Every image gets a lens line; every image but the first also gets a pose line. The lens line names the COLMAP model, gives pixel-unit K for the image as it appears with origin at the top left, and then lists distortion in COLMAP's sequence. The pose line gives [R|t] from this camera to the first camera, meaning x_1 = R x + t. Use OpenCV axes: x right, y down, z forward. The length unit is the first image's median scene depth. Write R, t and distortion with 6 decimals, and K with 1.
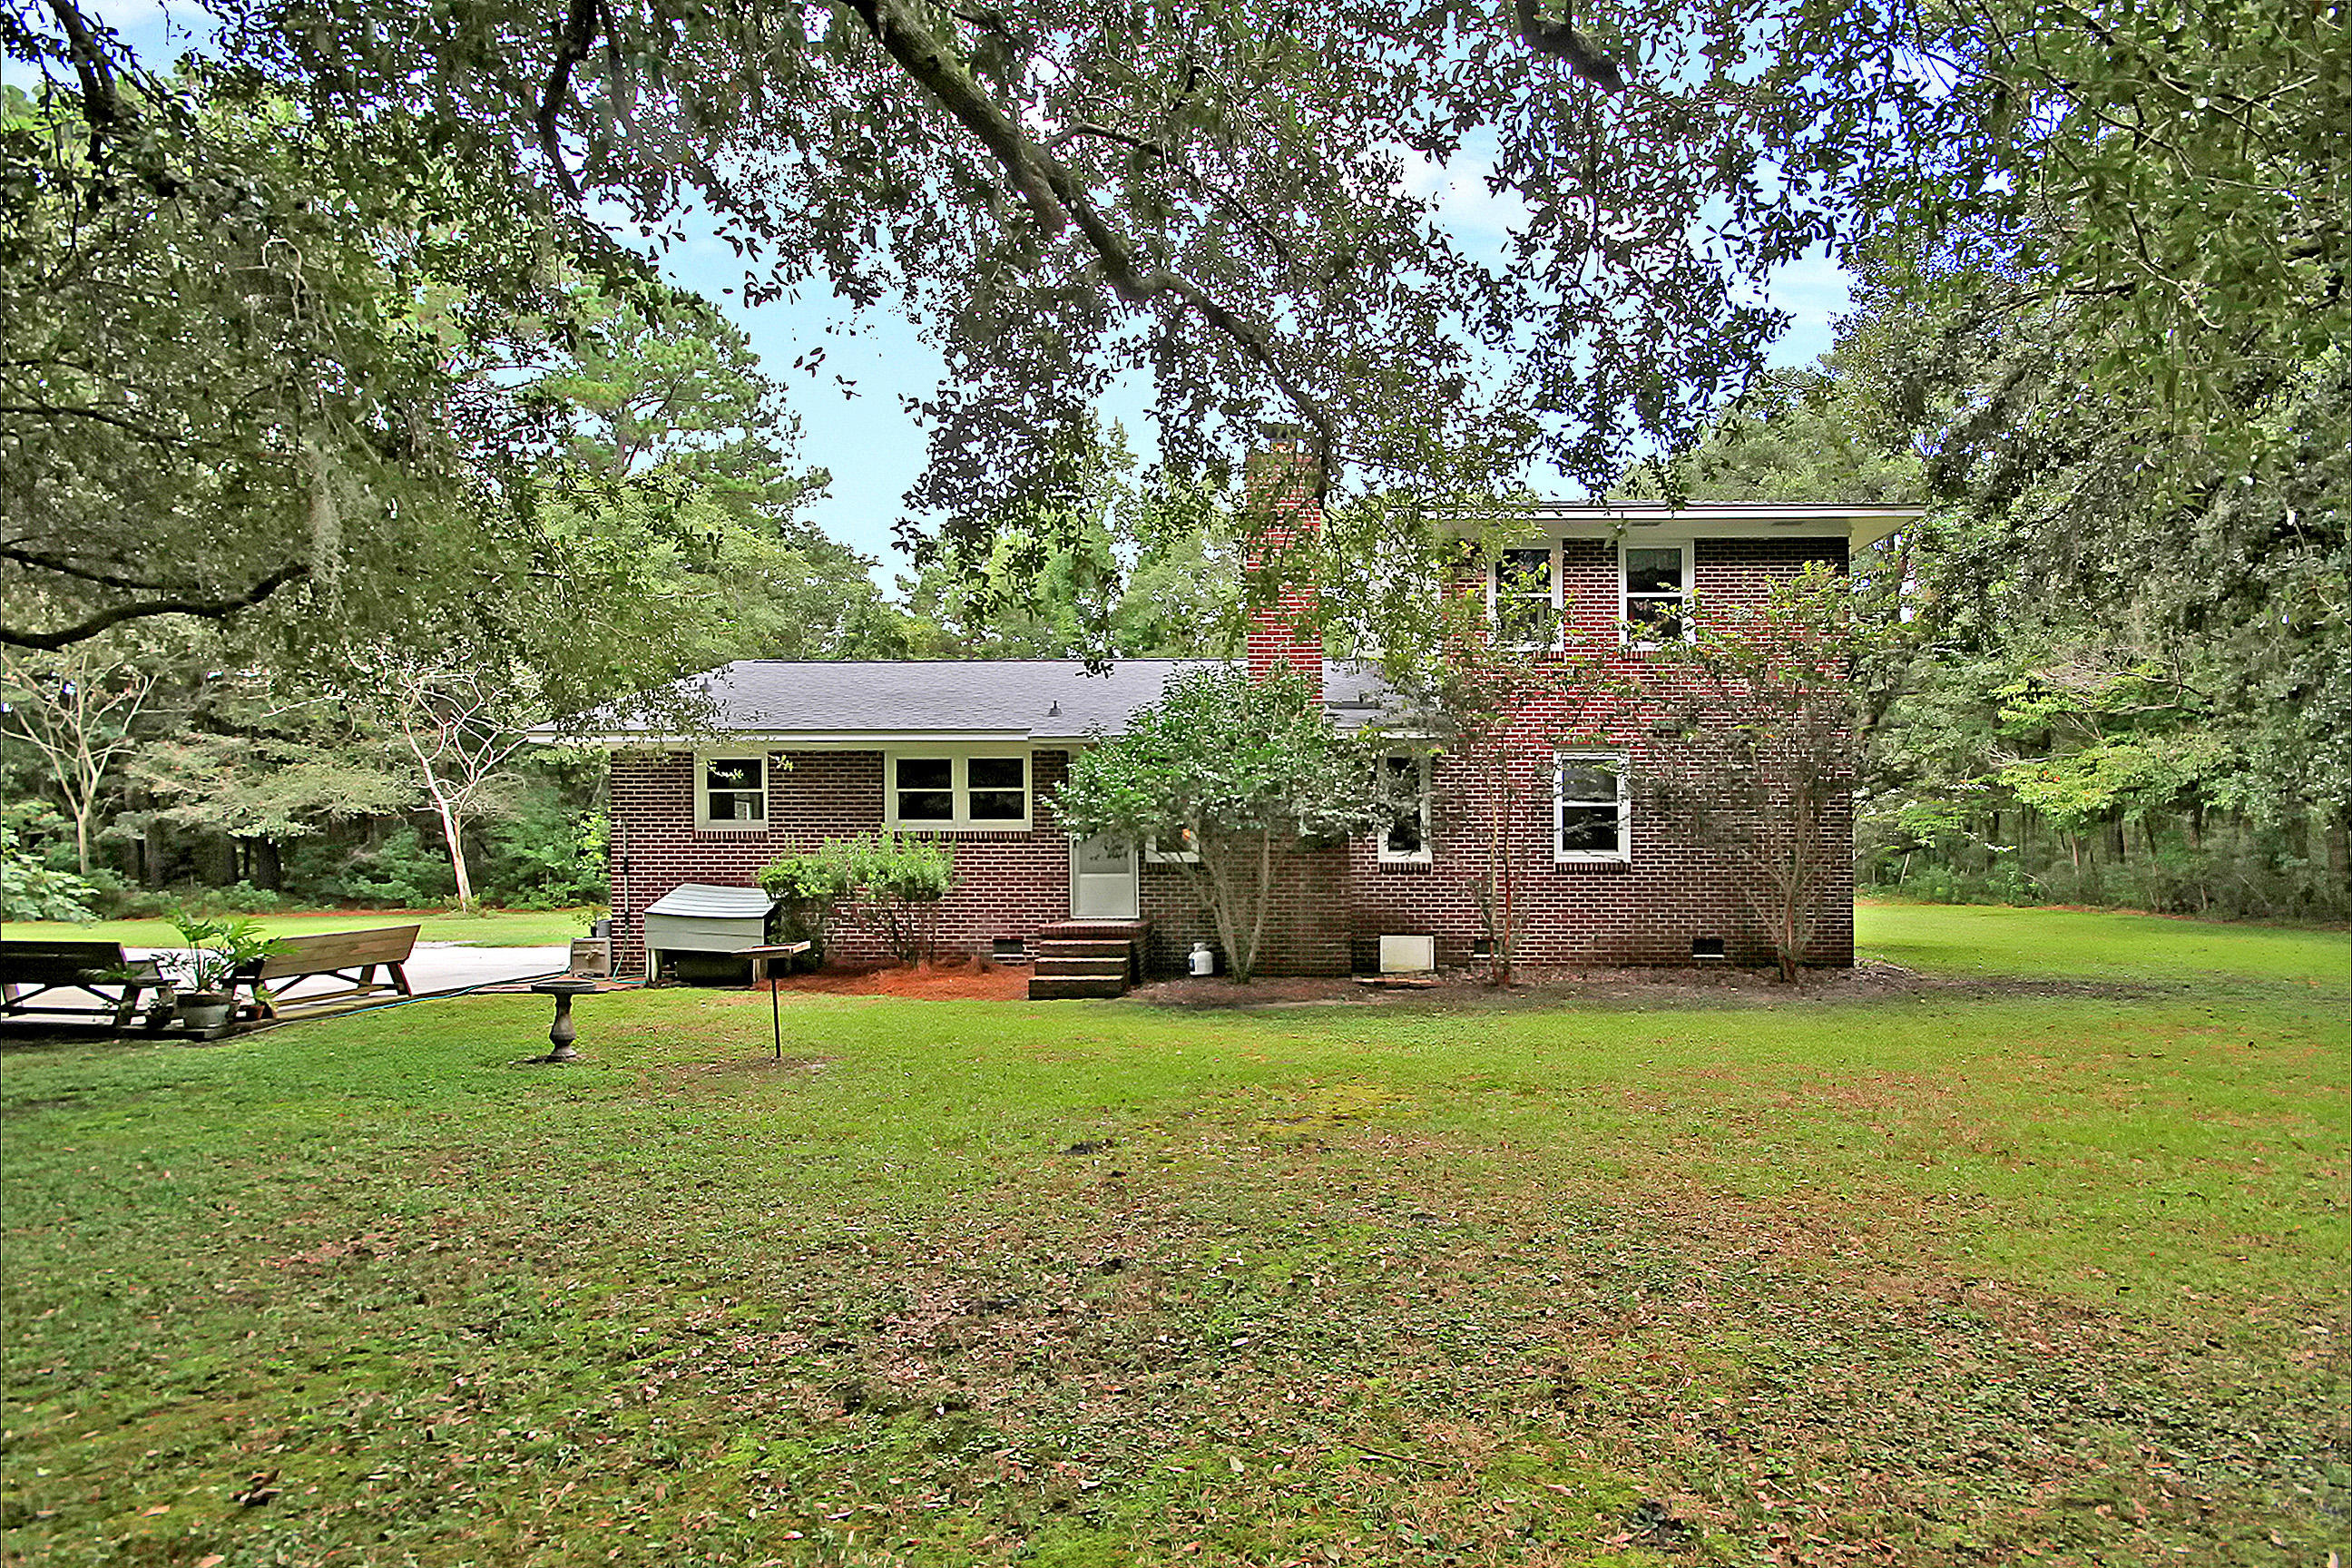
lens RADIAL K [[1058.0, 0, 1178.6], [0, 1058.0, 876.6], [0, 0, 1]] dist [0.000770, -0.008935]
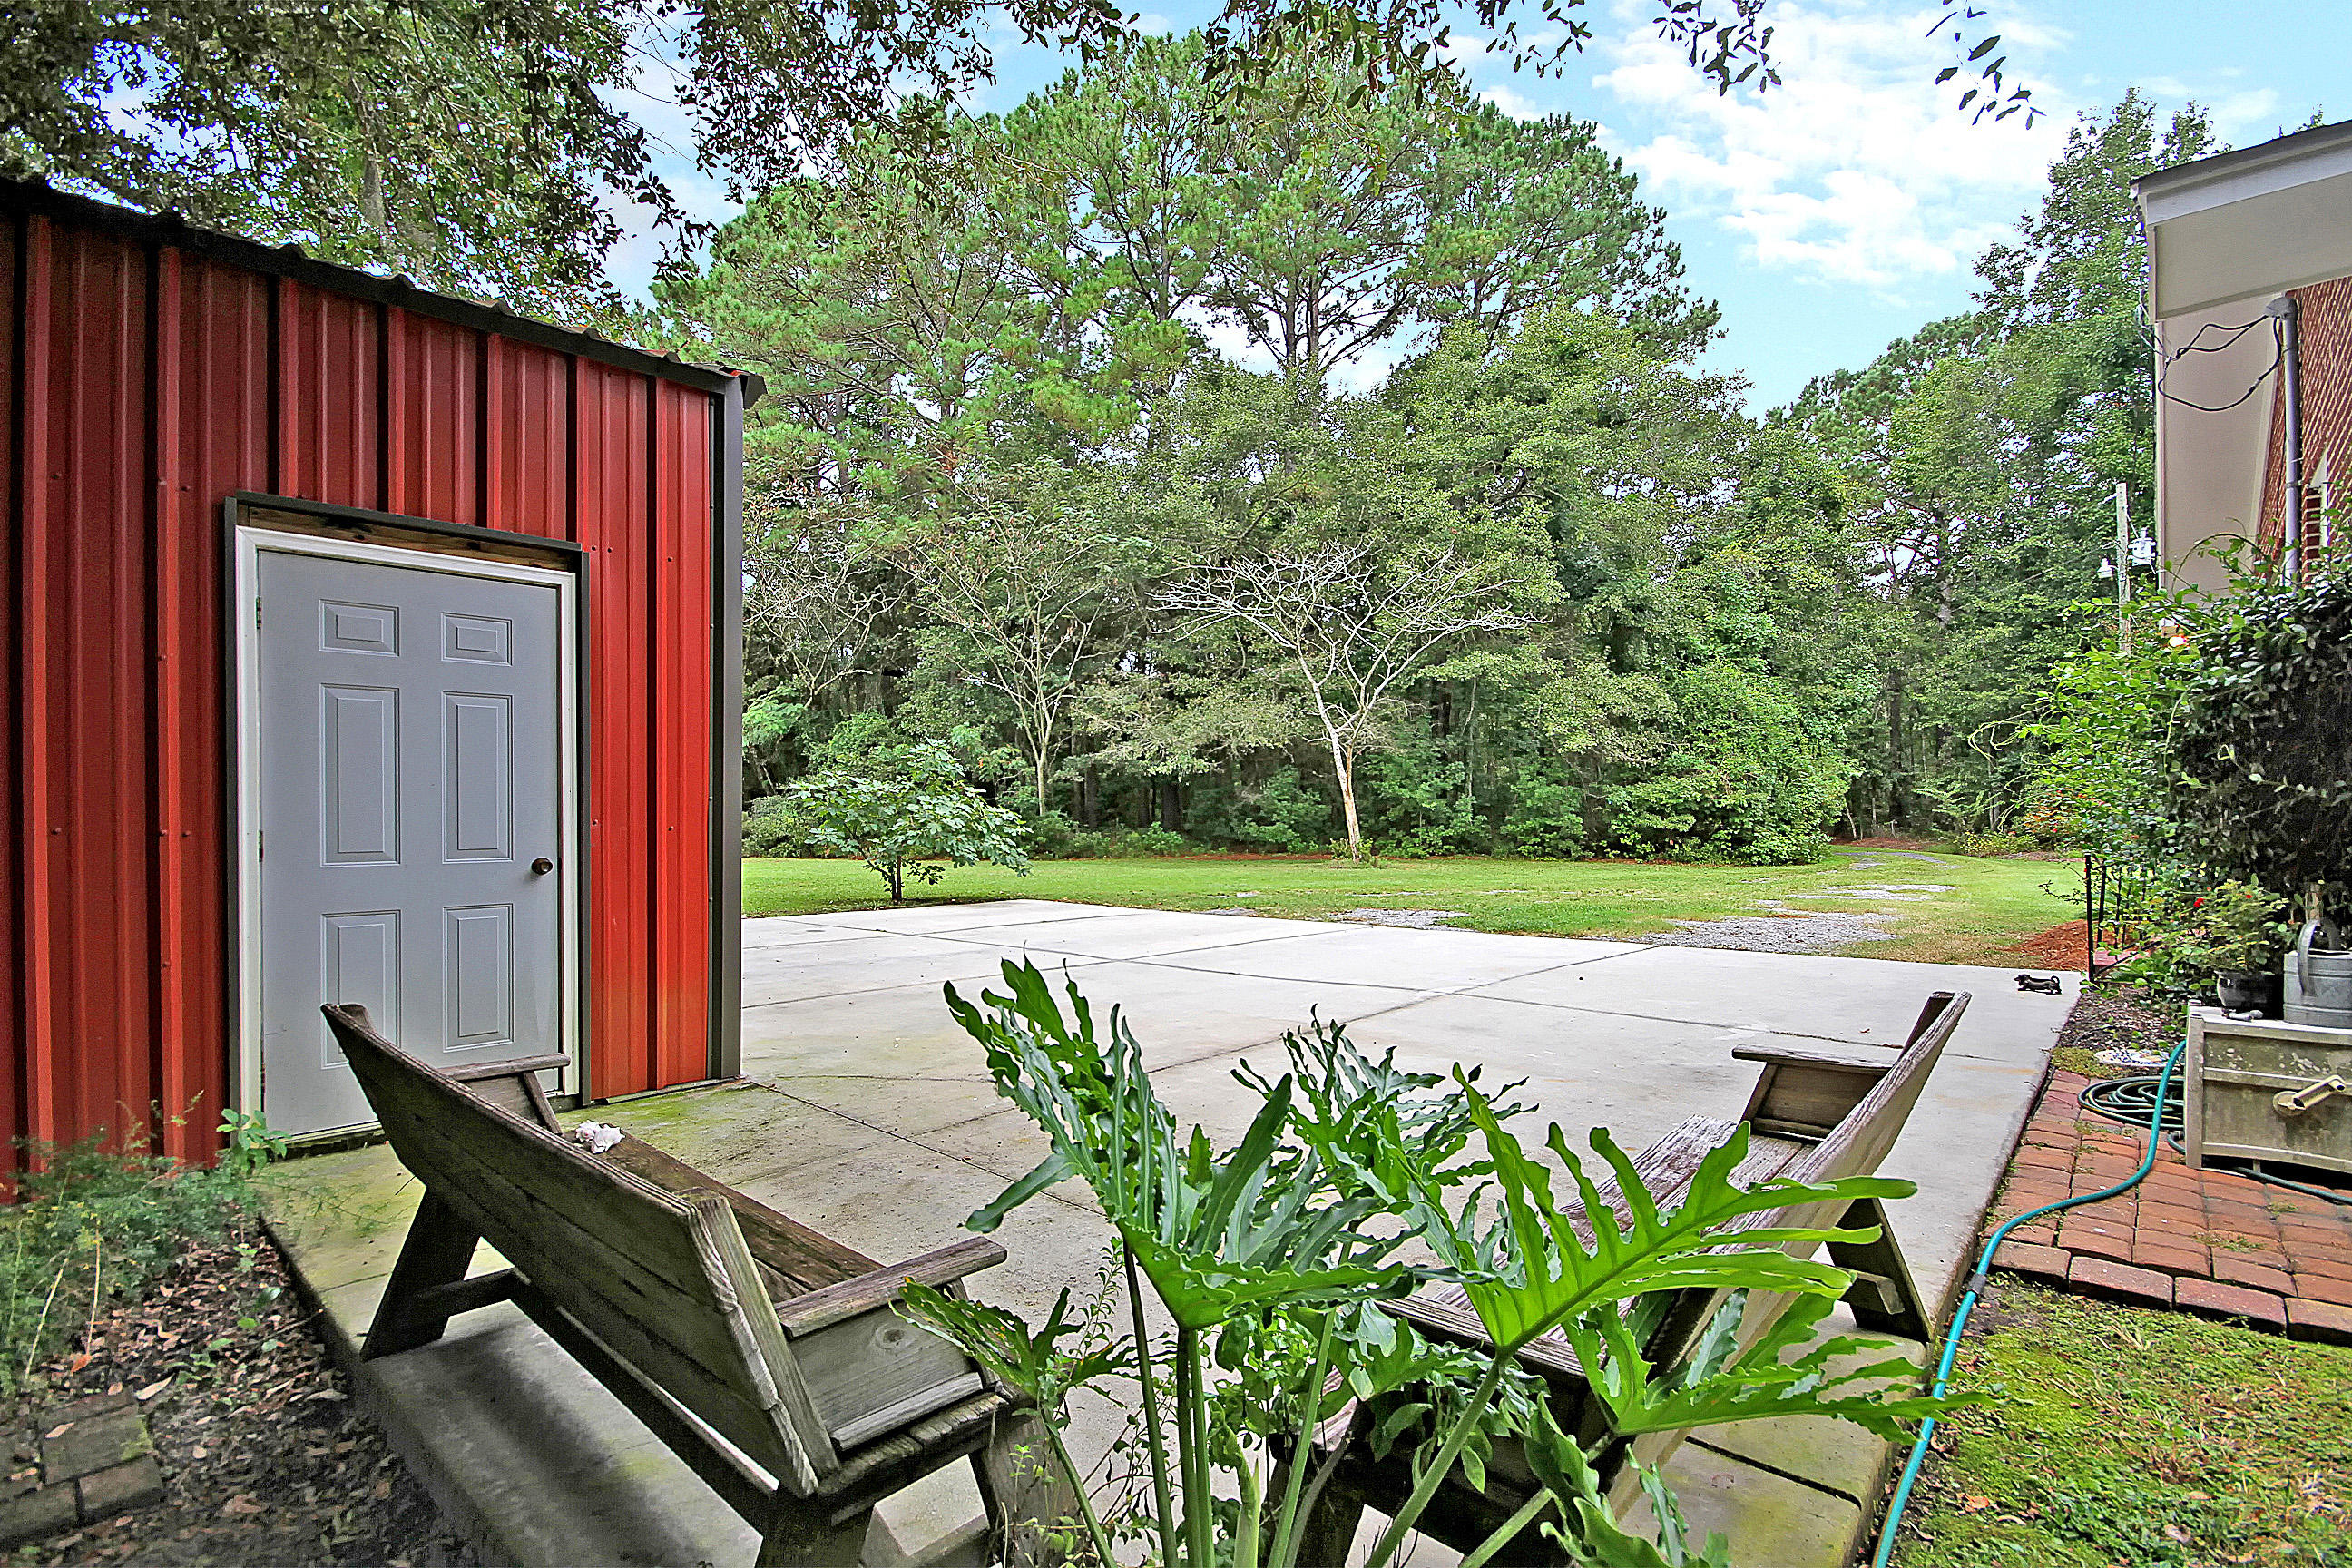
lens RADIAL K [[1120.0, 0, 1171.6], [0, 1120.0, 823.0], [0, 0, 1]] dist [-0.019547, 0.000051]
pose [[0.761740, 0.003778, -0.647872, -0.201487], [-0.003895, 0.999992, 0.001252, 0.003526], [0.647871, 0.001570, 0.761748, 0.214081]]
